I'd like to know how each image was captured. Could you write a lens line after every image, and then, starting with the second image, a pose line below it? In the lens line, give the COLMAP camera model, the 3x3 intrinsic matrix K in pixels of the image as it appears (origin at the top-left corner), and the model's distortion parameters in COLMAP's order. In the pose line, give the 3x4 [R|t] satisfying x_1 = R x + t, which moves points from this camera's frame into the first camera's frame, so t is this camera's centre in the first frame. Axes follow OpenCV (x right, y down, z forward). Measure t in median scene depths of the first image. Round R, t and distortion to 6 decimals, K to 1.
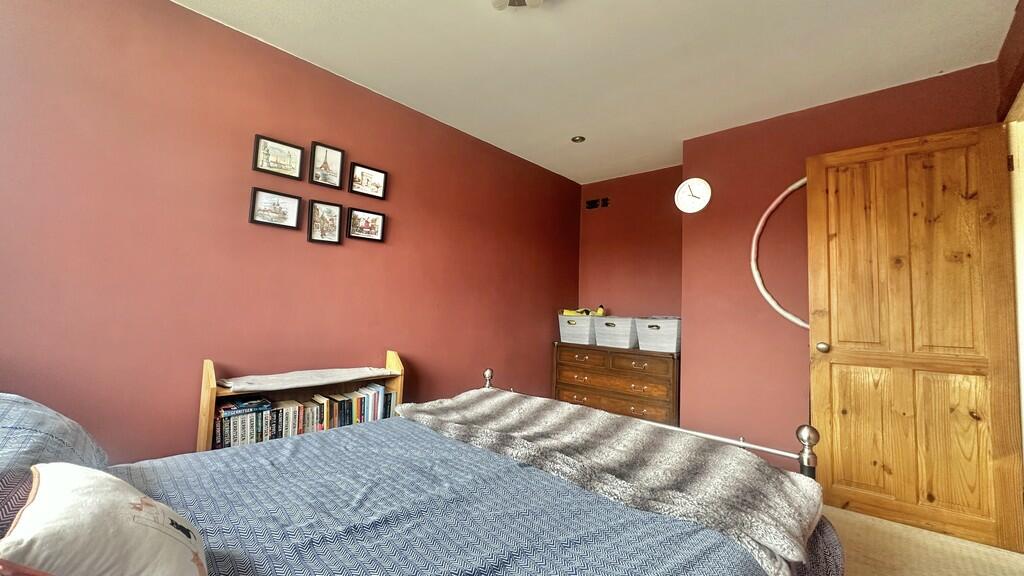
lens RADIAL K [[411.3, 0, 512.5], [0, 411.3, 288.1], [0, 0, 1]] dist [-0.005434, 0.000657]
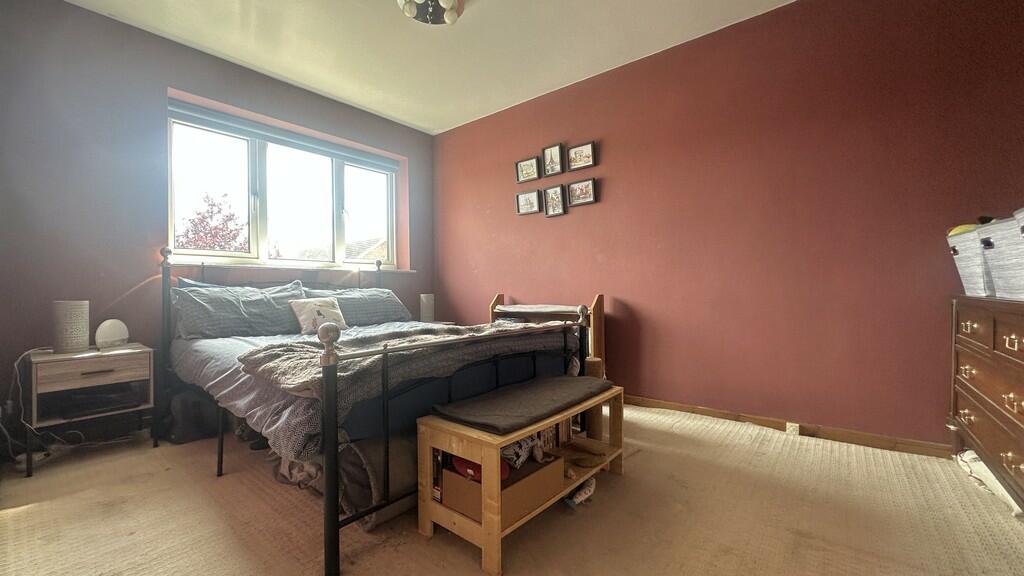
lens RADIAL K [[411.3, 0, 517.2], [0, 411.3, 293.7], [0, 0, 1]] dist [-0.005434, 0.000657]
pose [[0.063592, -0.028581, -0.997567, 0.894316], [0.062937, 0.997715, -0.024573, 0.174899], [0.995989, -0.061221, 0.065245, 0.751767]]
